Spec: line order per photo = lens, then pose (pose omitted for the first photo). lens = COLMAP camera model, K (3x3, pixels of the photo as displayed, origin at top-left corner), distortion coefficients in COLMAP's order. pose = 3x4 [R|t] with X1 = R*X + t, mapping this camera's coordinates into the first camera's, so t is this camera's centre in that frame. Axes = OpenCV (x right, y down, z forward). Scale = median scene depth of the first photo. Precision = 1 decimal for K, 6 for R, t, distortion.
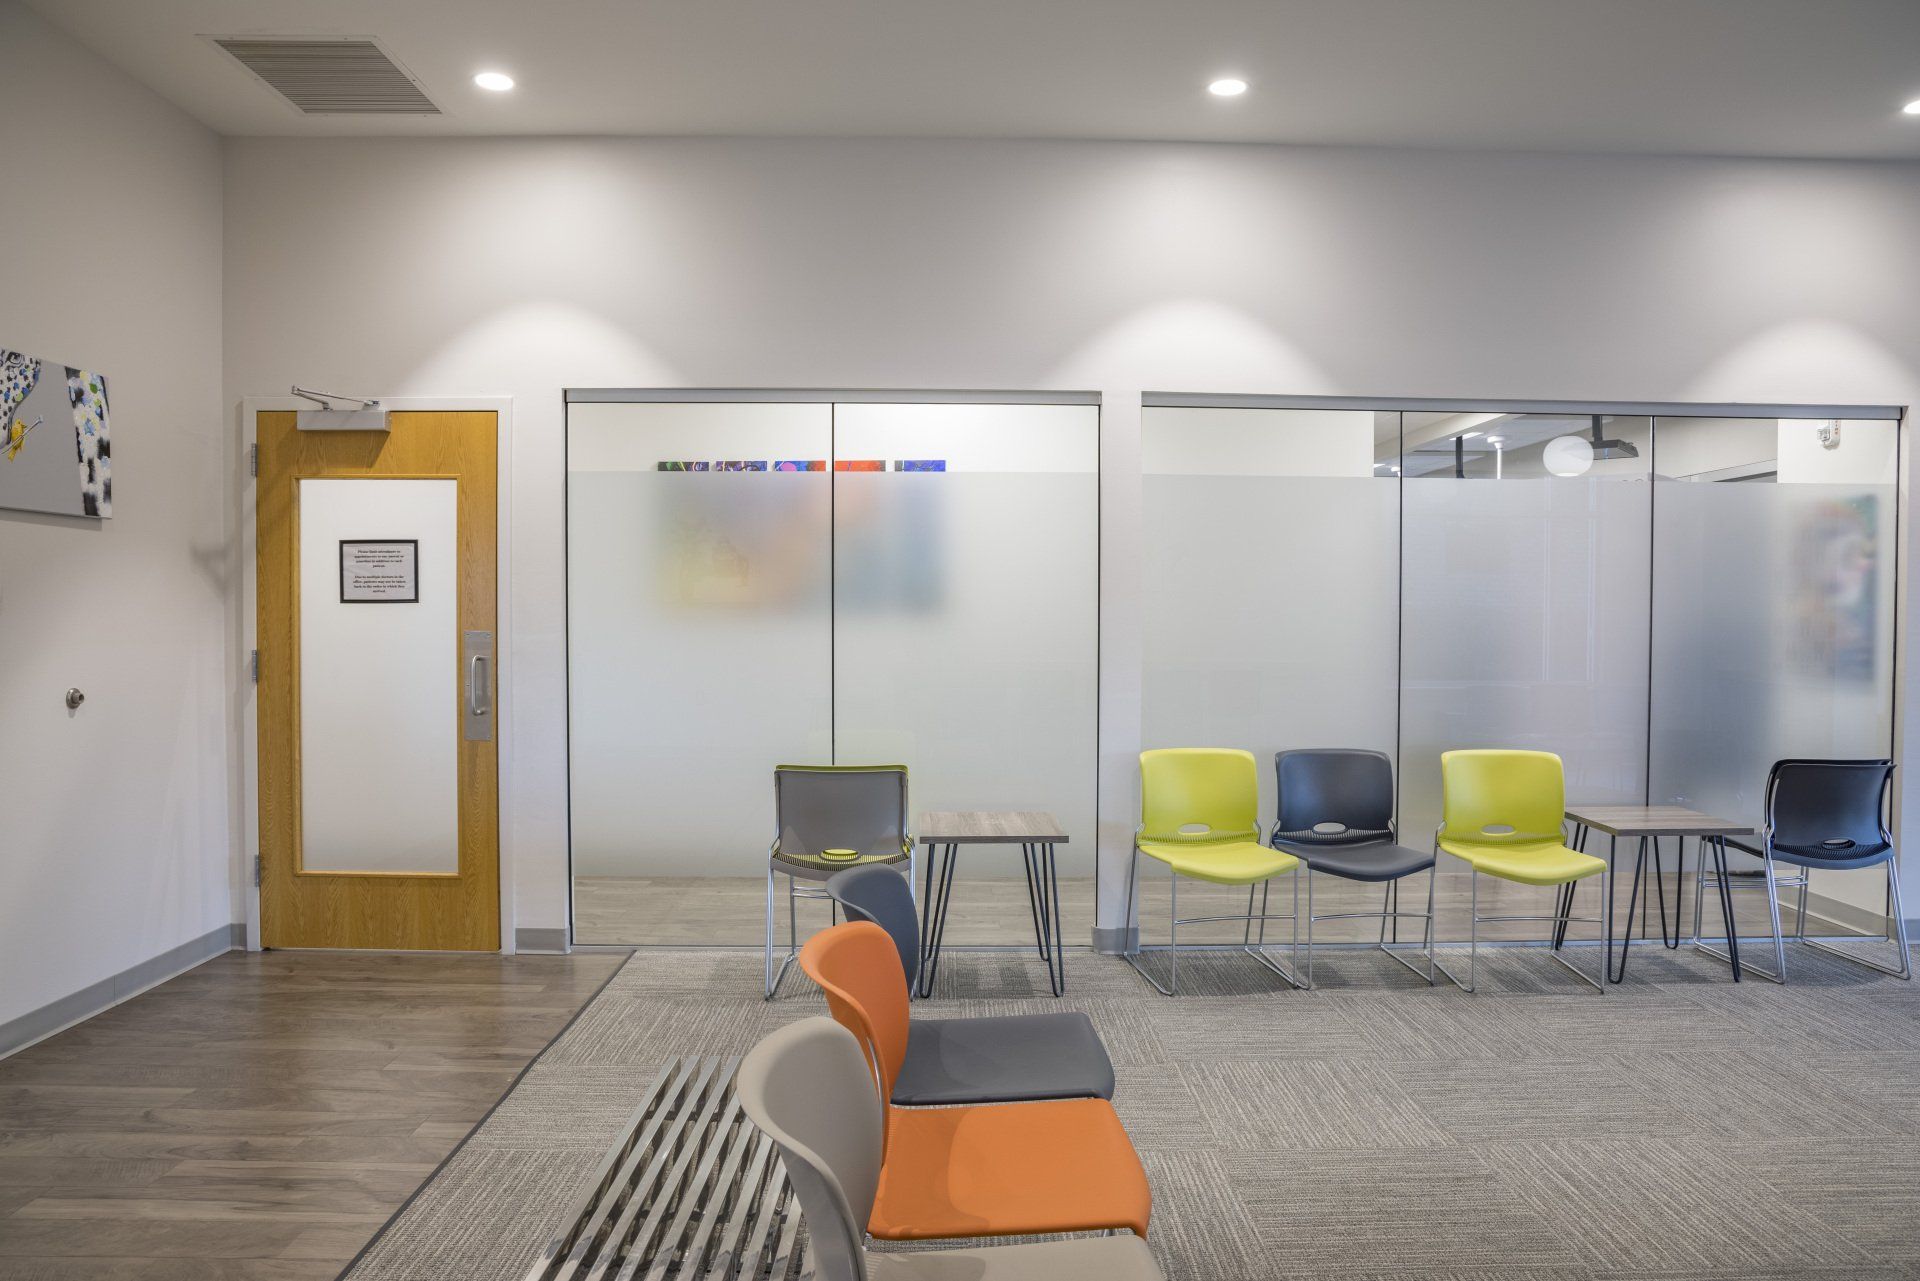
lens RADIAL K [[1315.9, 0, 960.0], [0, 1315.9, 640.5], [0, 0, 1]] dist [-0.089222, 0.077426]
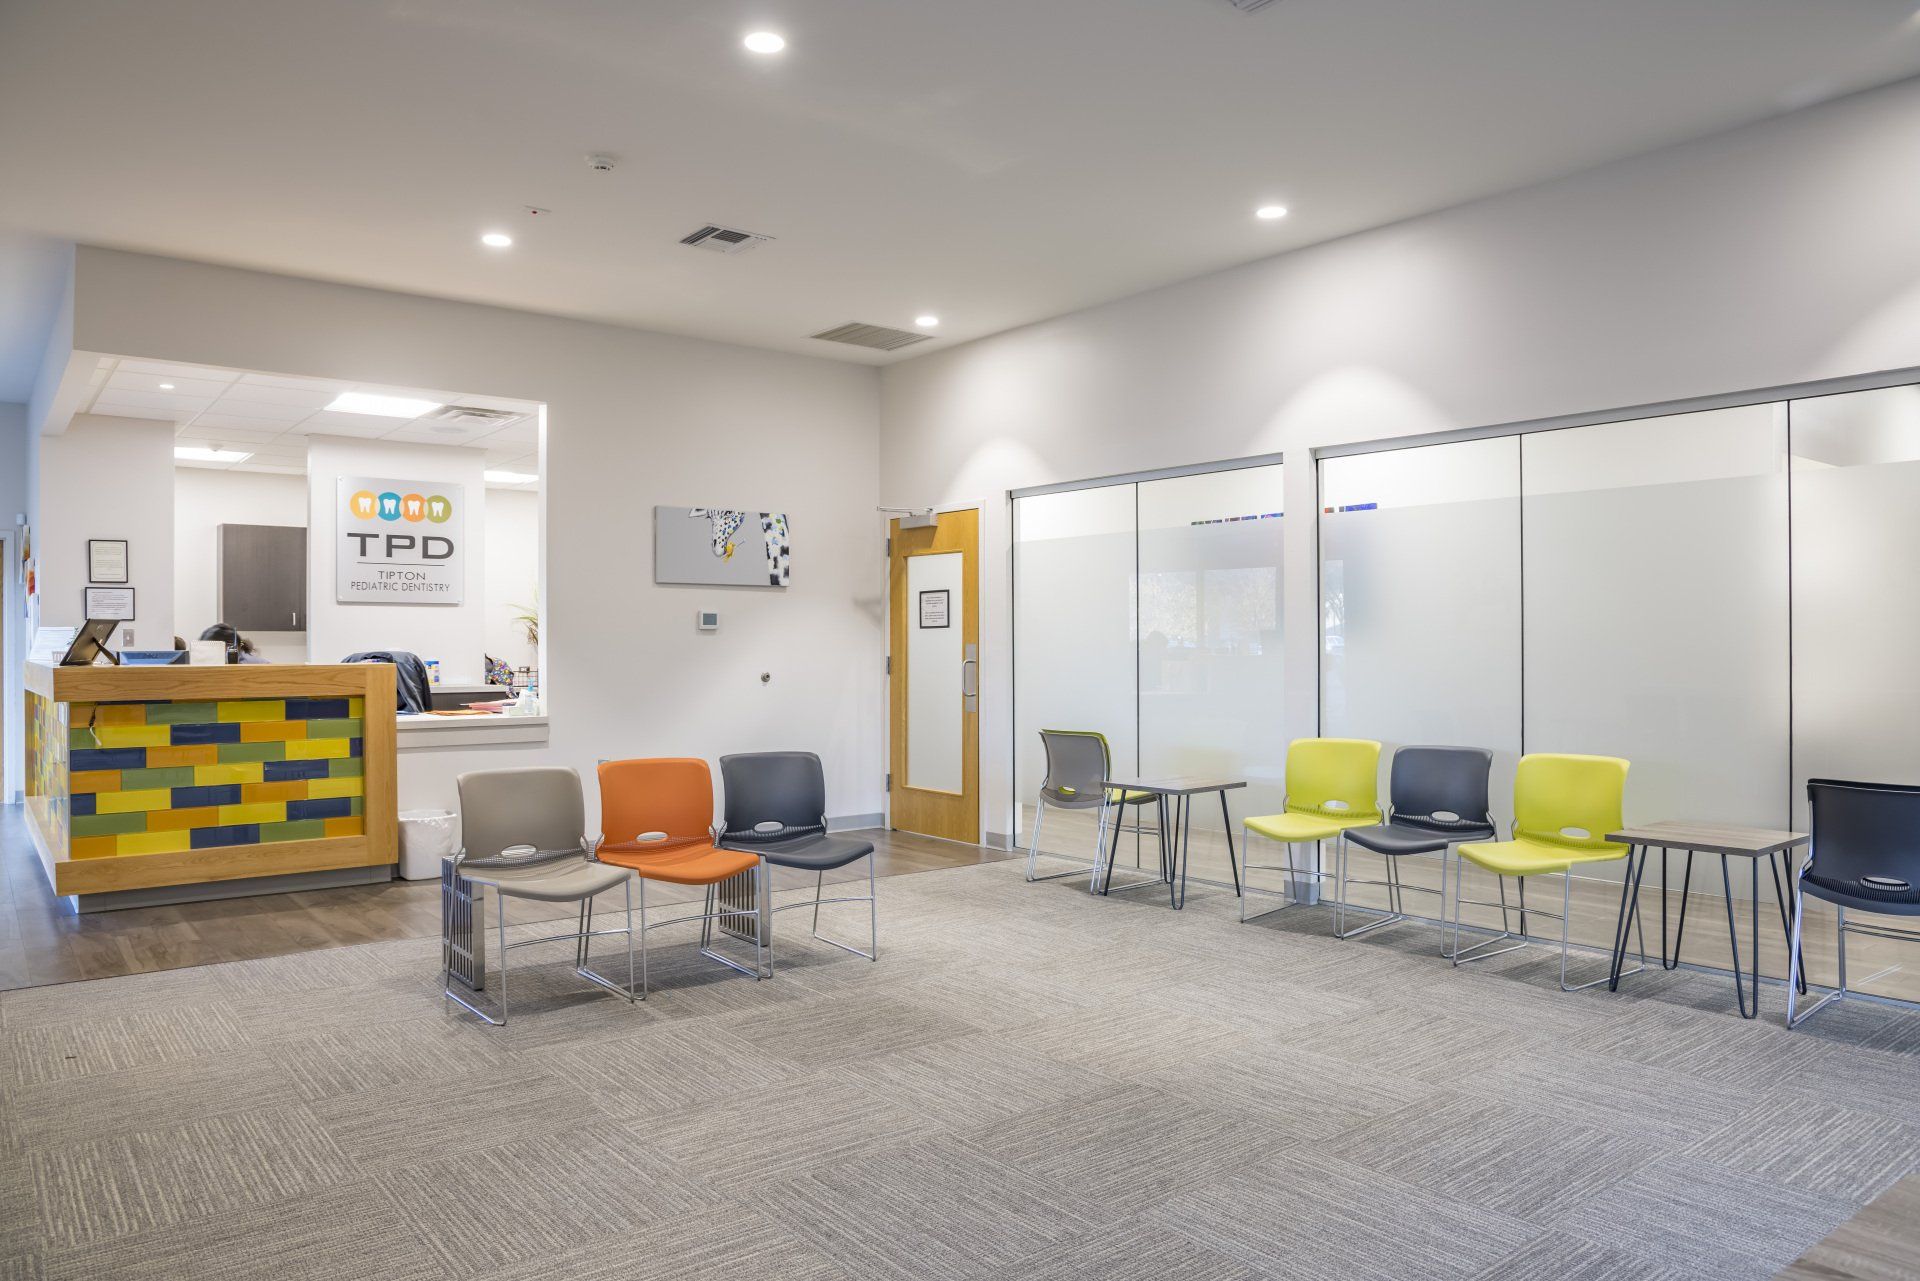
lens RADIAL K [[1291.8, 0, 960.0], [0, 1291.8, 640.5], [0, 0, 1]] dist [-0.004818, 0.004468]
pose [[0.615545, -0.009217, -0.788048, 0.895727], [-0.012640, 0.999688, -0.021565, 0.022946], [0.788000, 0.023235, 0.615236, -0.002793]]
